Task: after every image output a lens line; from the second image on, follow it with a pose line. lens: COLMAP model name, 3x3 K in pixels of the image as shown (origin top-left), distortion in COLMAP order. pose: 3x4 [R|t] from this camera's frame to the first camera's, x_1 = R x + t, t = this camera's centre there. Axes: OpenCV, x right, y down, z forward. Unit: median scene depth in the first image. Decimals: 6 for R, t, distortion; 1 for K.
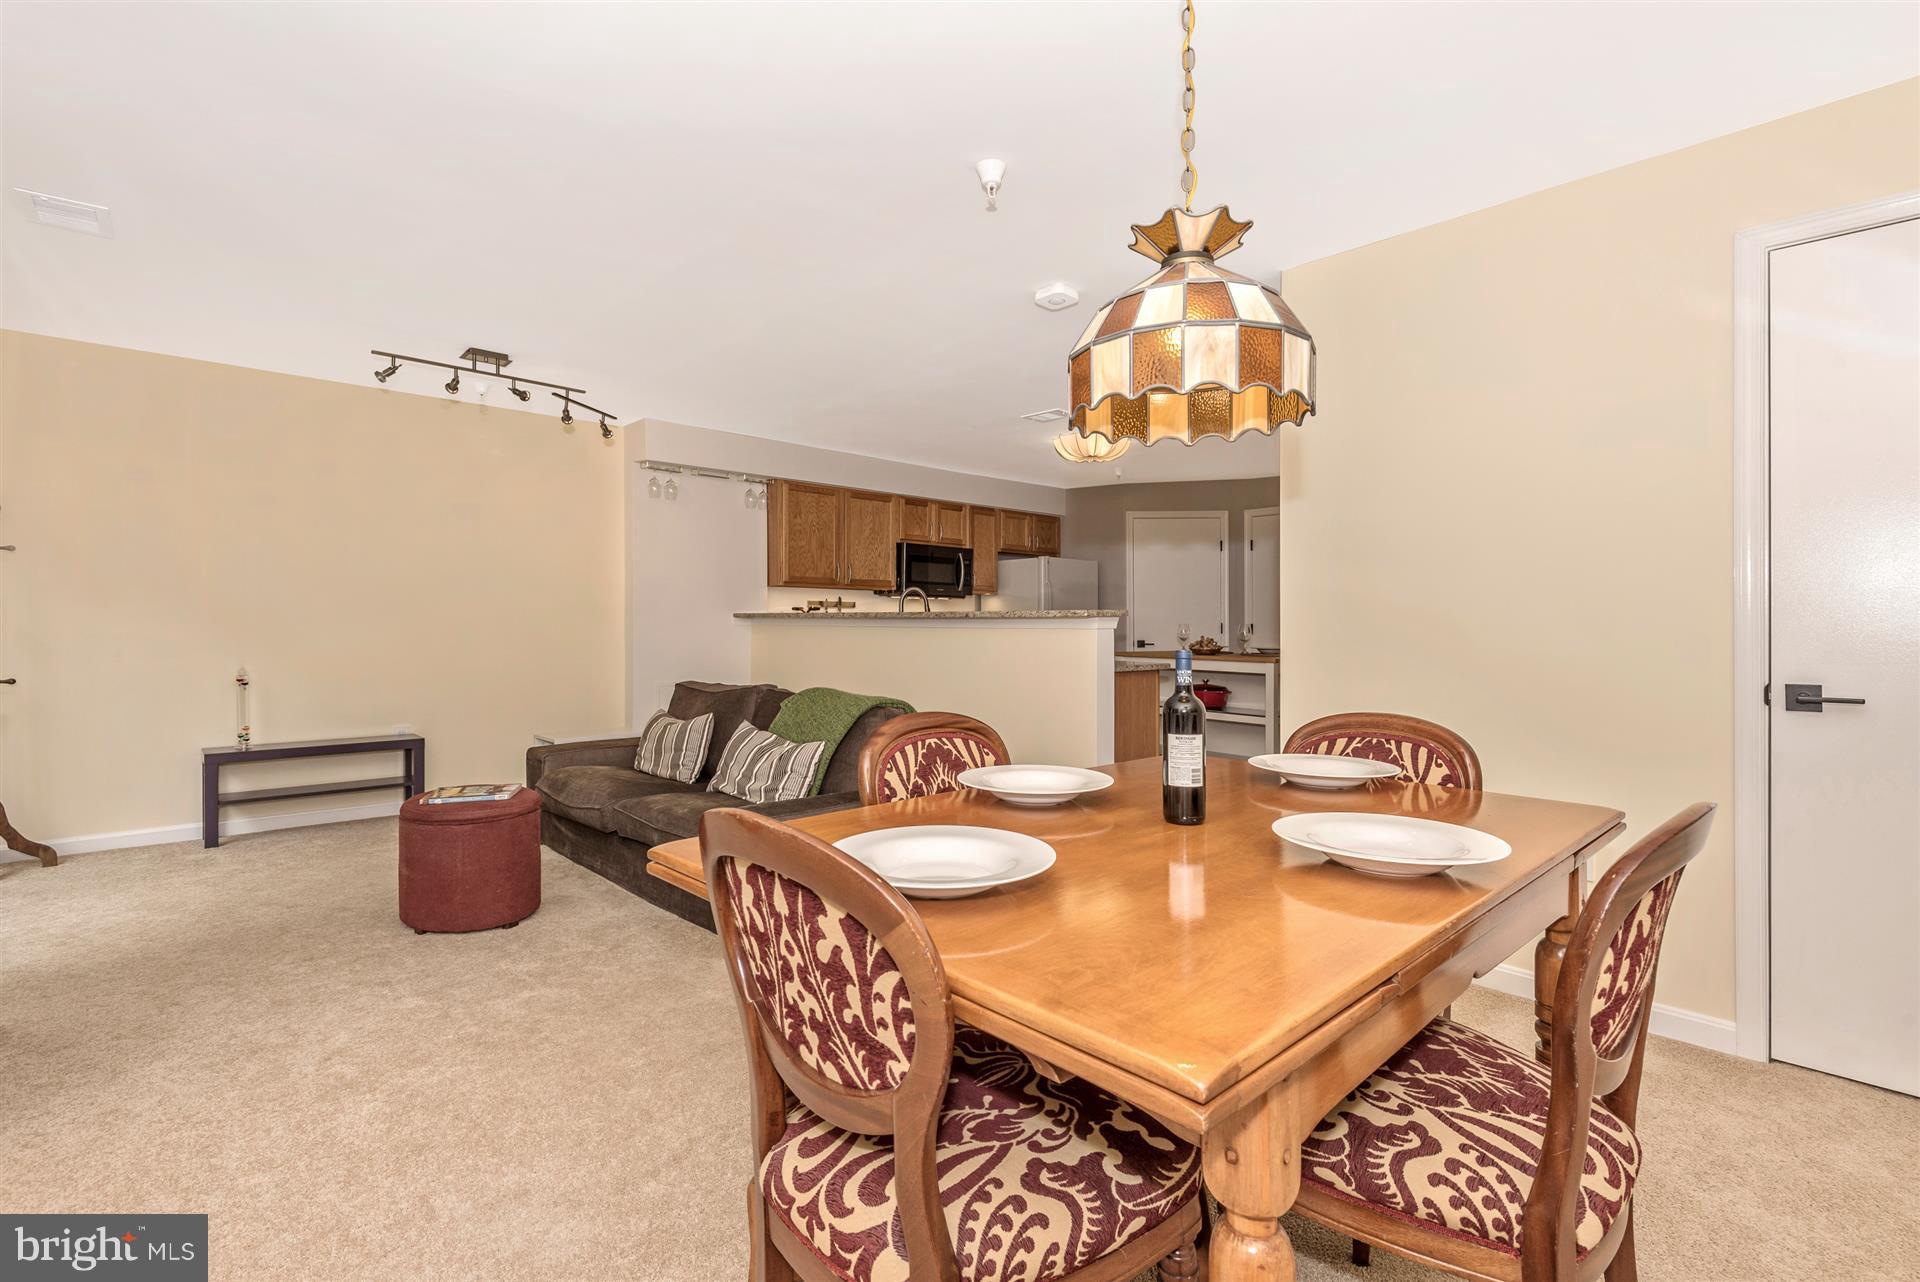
lens RADIAL K [[879.6, 0, 966.9], [0, 879.6, 623.9], [0, 0, 1]] dist [0.002454, -0.000160]
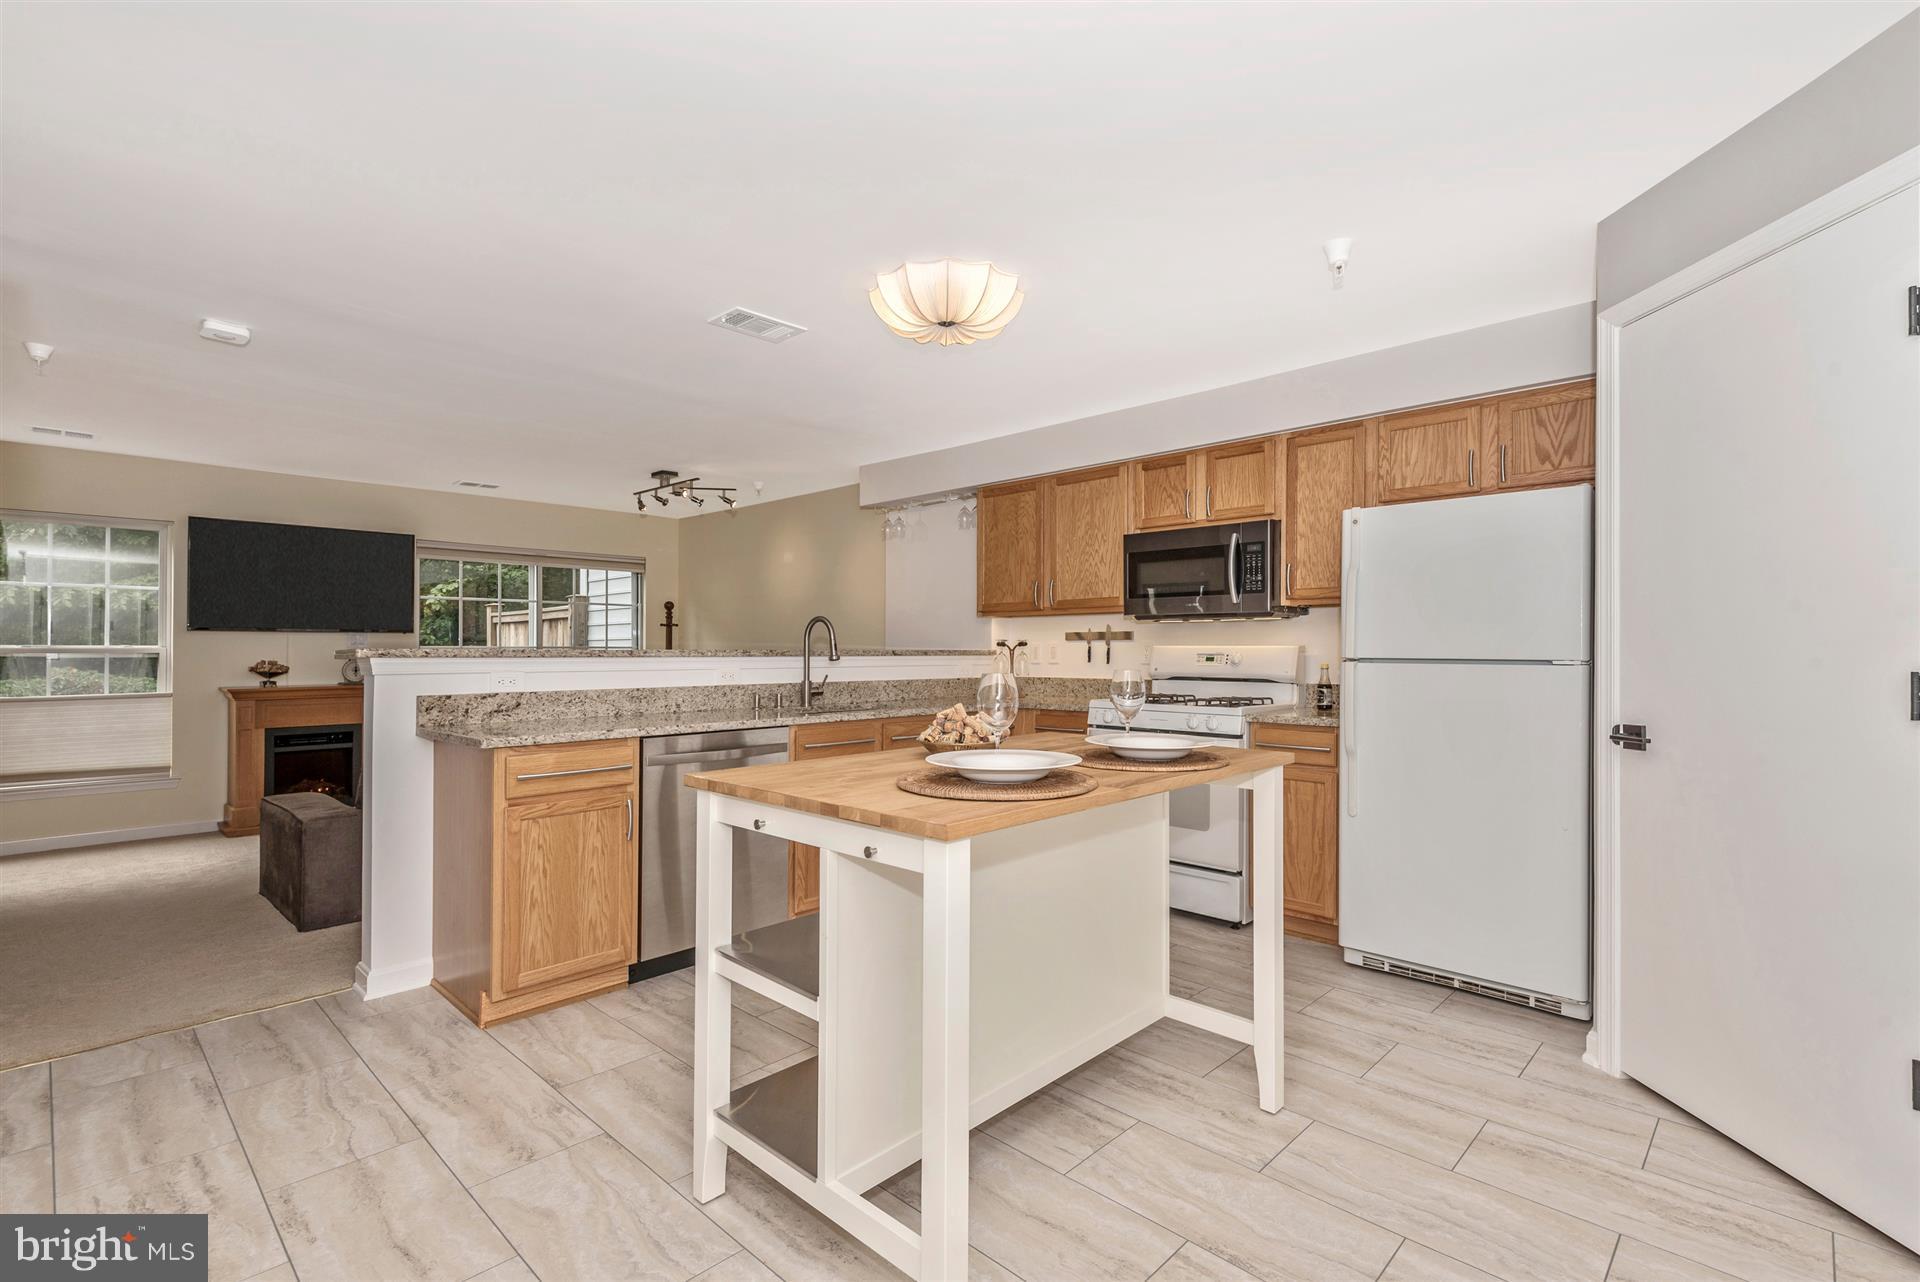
lens RADIAL K [[880.3, 0, 959.1], [0, 880.3, 631.2], [0, 0, 1]] dist [0.031371, -0.007313]
pose [[0.060889, -0.032761, -0.997607, 0.855809], [-0.001164, 0.999458, -0.032893, -0.004211], [0.998144, 0.003164, 0.060818, 1.318059]]
